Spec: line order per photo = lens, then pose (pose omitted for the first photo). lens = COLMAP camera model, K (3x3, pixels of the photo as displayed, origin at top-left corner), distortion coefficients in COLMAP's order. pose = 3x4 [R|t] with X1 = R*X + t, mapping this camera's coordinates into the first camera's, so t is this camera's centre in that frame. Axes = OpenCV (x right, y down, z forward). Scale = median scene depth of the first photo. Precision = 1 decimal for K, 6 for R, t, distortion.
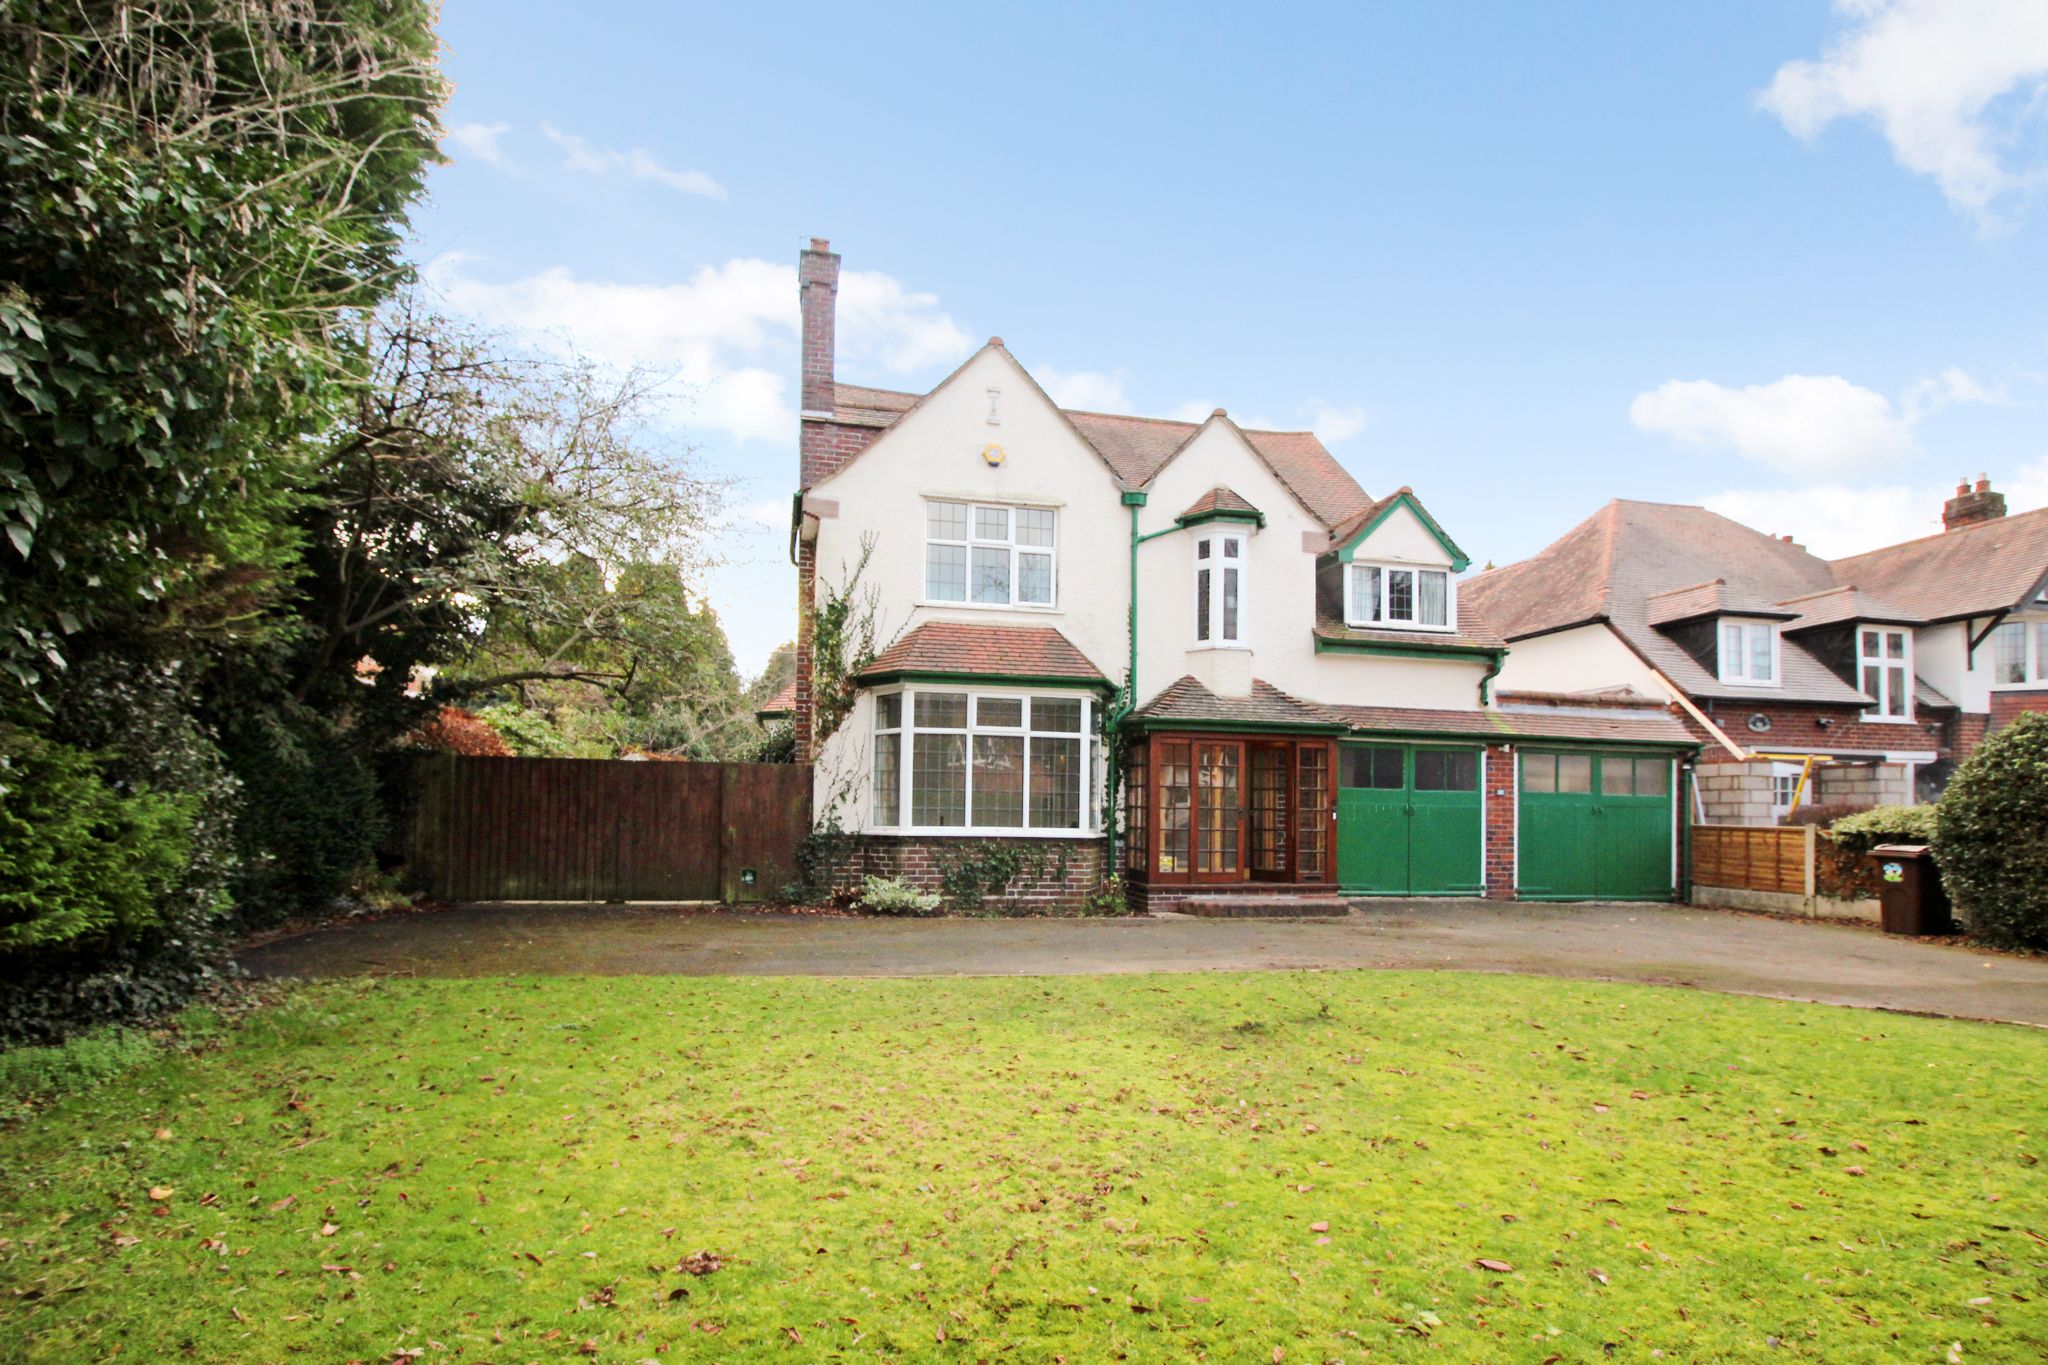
lens RADIAL K [[982.3, 0, 1021.1], [0, 982.3, 693.8], [0, 0, 1]] dist [-0.001053, -0.000141]
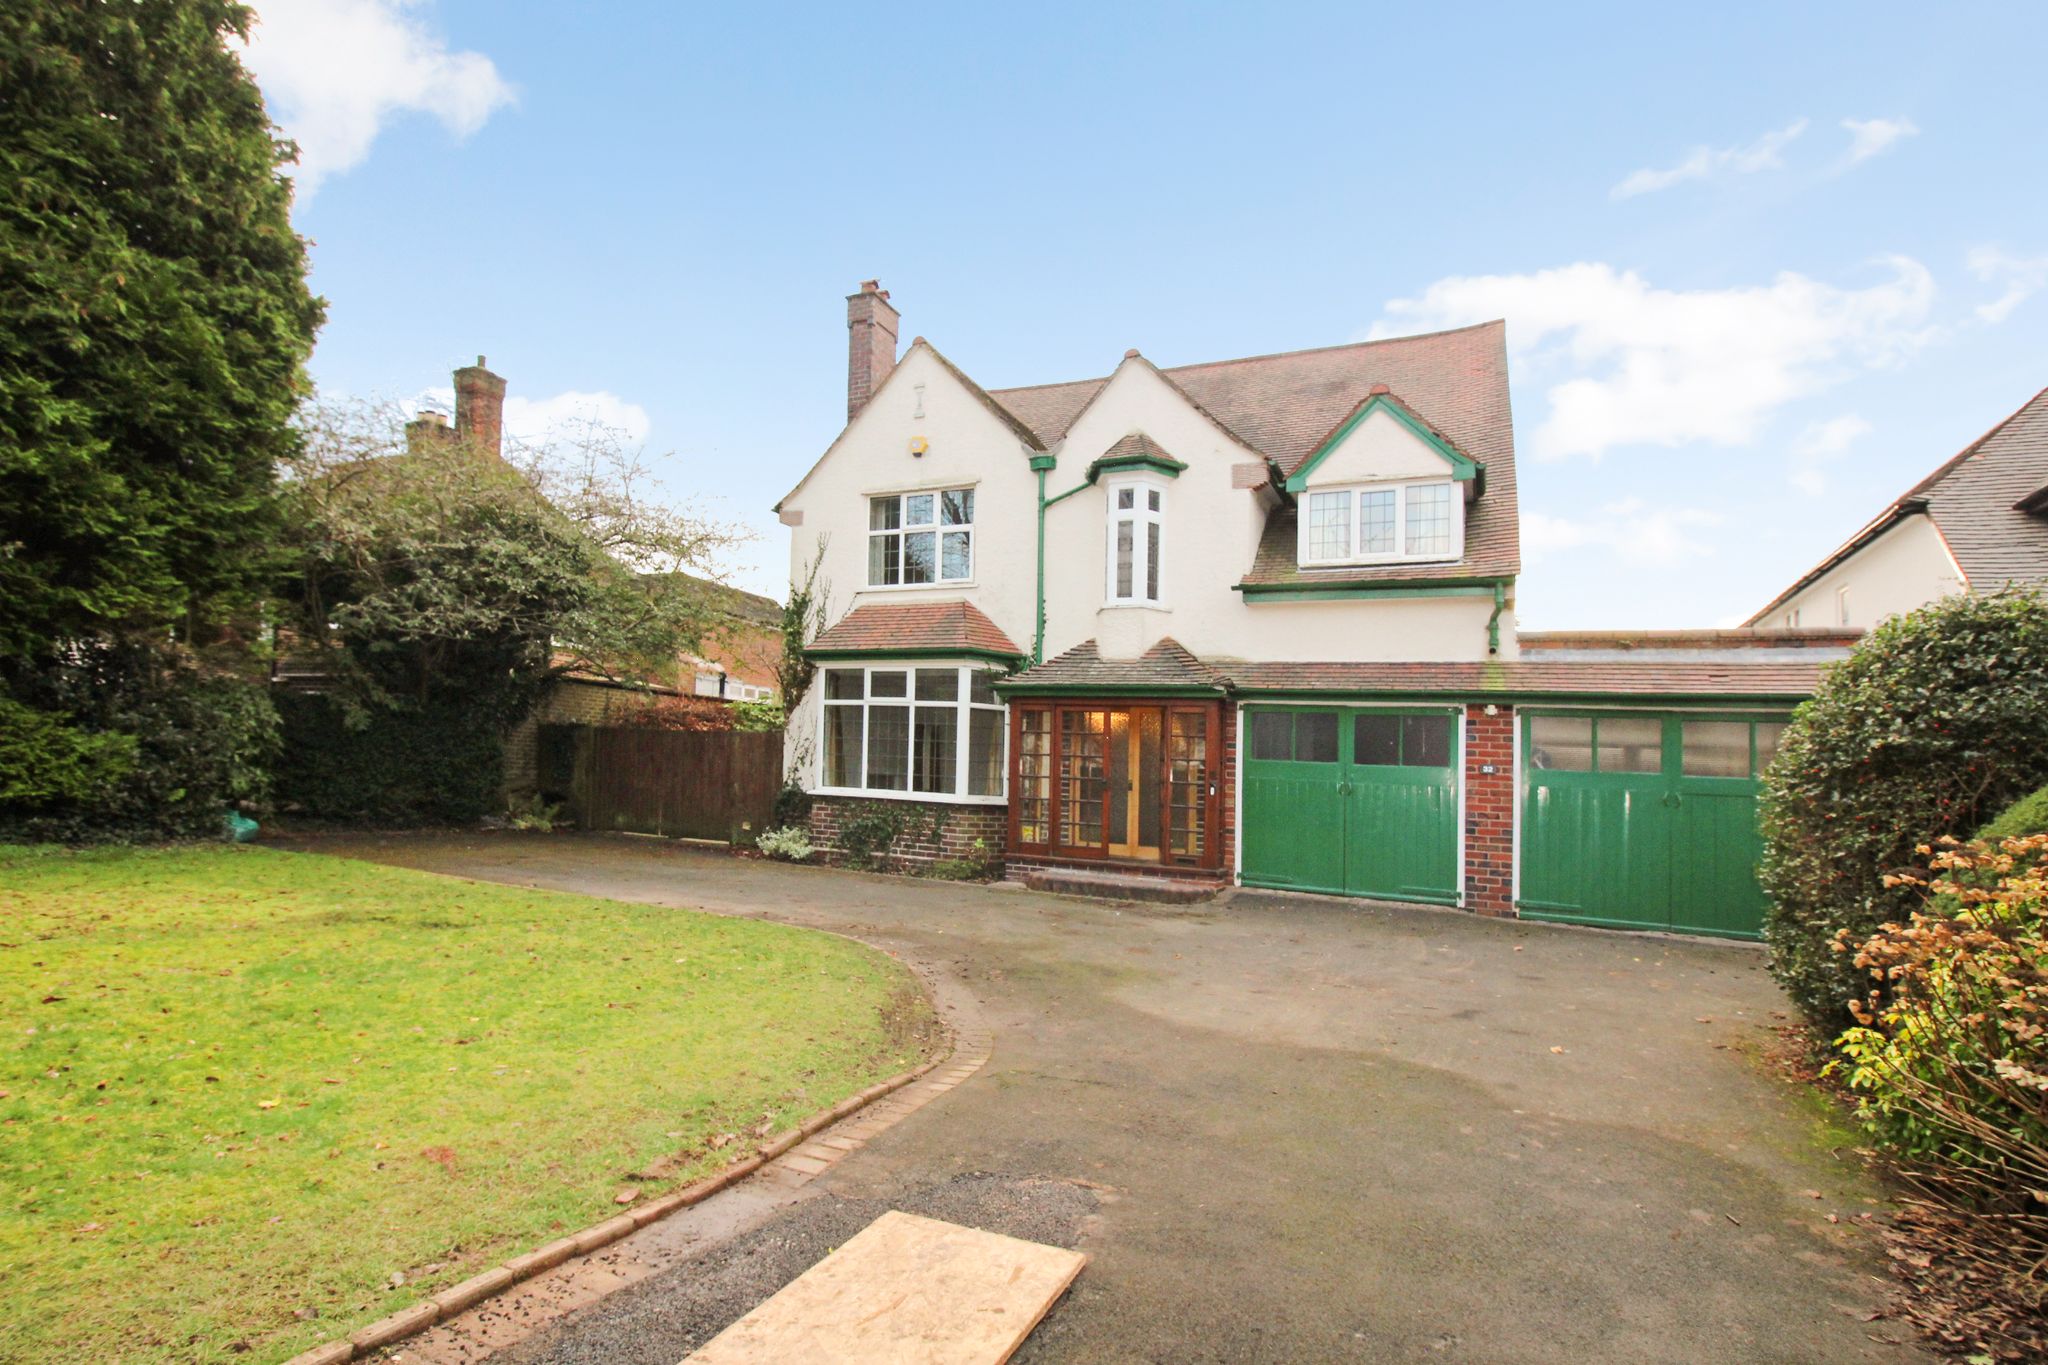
lens RADIAL K [[982.3, 0, 1021.6], [0, 982.3, 675.5], [0, 0, 1]] dist [-0.001053, -0.000141]
pose [[0.797196, -0.040395, -0.602368, 0.705471], [0.036075, 0.999163, -0.019261, 0.033209], [0.602642, -0.006376, 0.797986, 0.209283]]
